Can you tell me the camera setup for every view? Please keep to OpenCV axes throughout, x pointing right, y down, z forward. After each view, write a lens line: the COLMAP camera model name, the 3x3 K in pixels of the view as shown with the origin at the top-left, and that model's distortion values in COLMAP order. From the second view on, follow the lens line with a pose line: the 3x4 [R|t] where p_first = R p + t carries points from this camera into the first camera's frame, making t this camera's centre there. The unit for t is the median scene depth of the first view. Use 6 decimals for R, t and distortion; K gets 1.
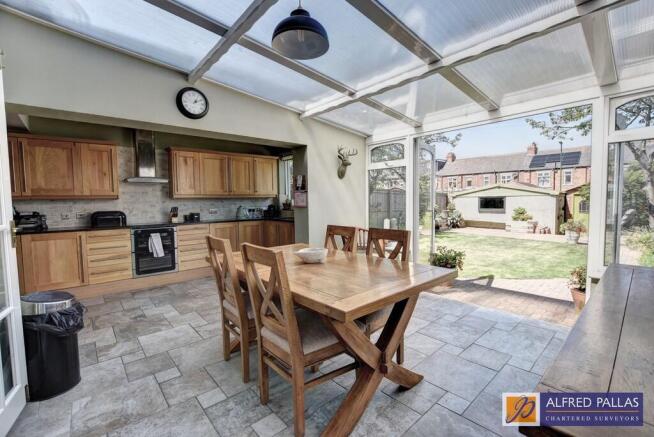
lens RADIAL K [[291.4, 0, 329.5], [0, 291.4, 216.9], [0, 0, 1]] dist [-0.025968, -0.000008]
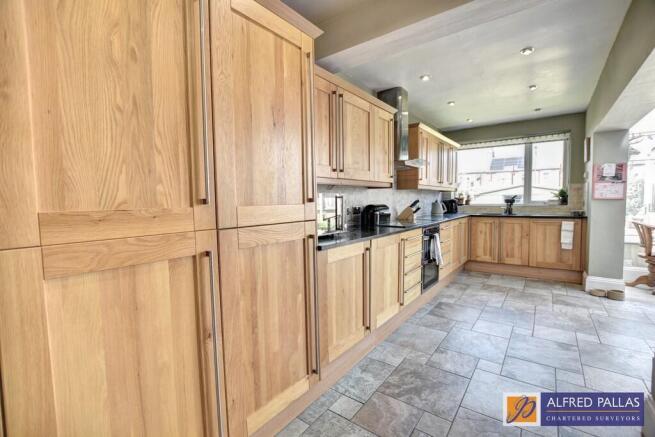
lens RADIAL K [[291.8, 0, 330.0], [0, 291.8, 216.9], [0, 0, 1]] dist [-0.025968, -0.000008]
pose [[0.980027, -0.010319, 0.198598, -0.988662], [0.010452, 0.999945, 0.000380, 0.009338], [-0.198591, 0.001703, 0.980081, 0.291087]]
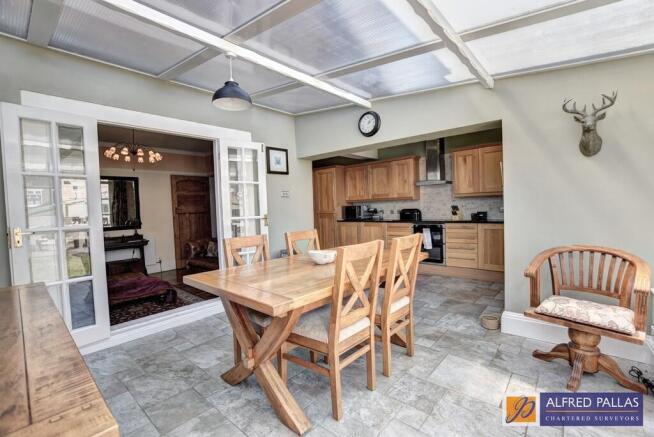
lens RADIAL K [[291.4, 0, 329.5], [0, 291.4, 216.9], [0, 0, 1]] dist [-0.025968, -0.000008]
pose [[0.125810, 0.045183, -0.991025, 0.490819], [-0.022669, 0.998832, 0.042661, -0.029359], [0.991795, 0.017098, 0.126687, 0.441208]]
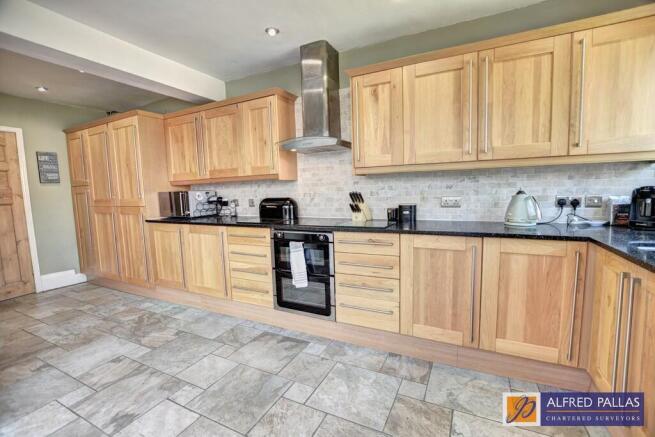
lens RADIAL K [[291.8, 0, 330.0], [0, 291.8, 216.9], [0, 0, 1]] dist [-0.025968, -0.000008]
pose [[0.372883, 0.090836, -0.923421, -0.080529], [-0.028285, 0.995847, 0.086539, -0.036605], [0.927447, -0.006150, 0.373904, 0.819901]]
